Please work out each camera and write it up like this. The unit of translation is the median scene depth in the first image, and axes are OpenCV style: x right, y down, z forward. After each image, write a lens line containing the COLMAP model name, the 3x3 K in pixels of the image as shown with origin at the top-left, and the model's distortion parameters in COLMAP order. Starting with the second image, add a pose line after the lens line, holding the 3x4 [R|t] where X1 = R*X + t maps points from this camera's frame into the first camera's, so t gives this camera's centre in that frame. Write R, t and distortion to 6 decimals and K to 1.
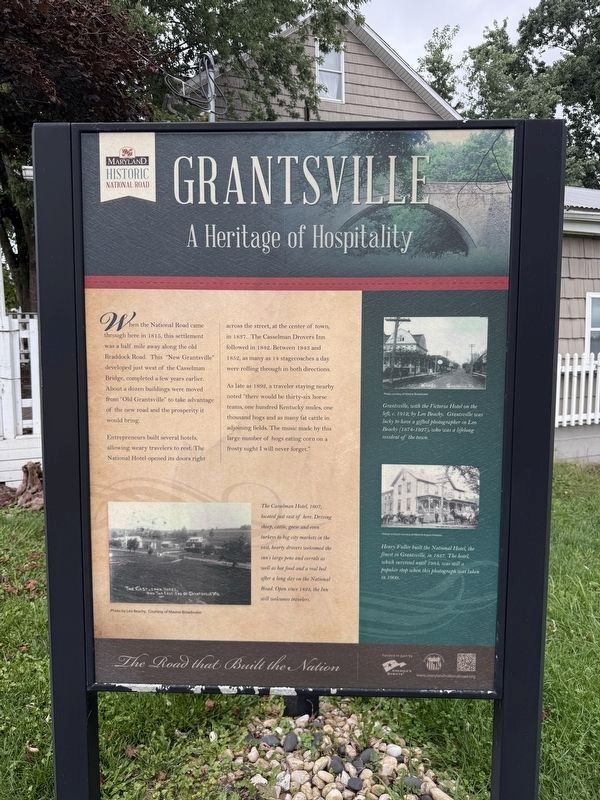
lens RADIAL K [[573.6, 0, 295.6], [0, 573.6, 398.7], [0, 0, 1]] dist [0.046577, -0.052014]
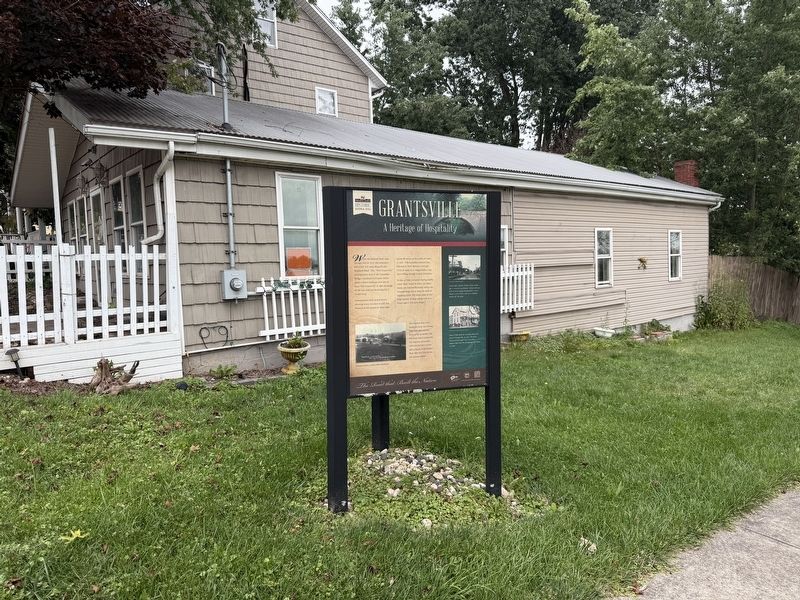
lens RADIAL K [[573.6, 0, 401.1], [0, 573.6, 302.5], [0, 0, 1]] dist [0.046577, -0.052014]
pose [[0.941728, -0.036589, 0.334379, -1.012988], [0.043309, 0.998982, -0.012660, 0.118887], [-0.333575, 0.026403, 0.942354, -1.591272]]
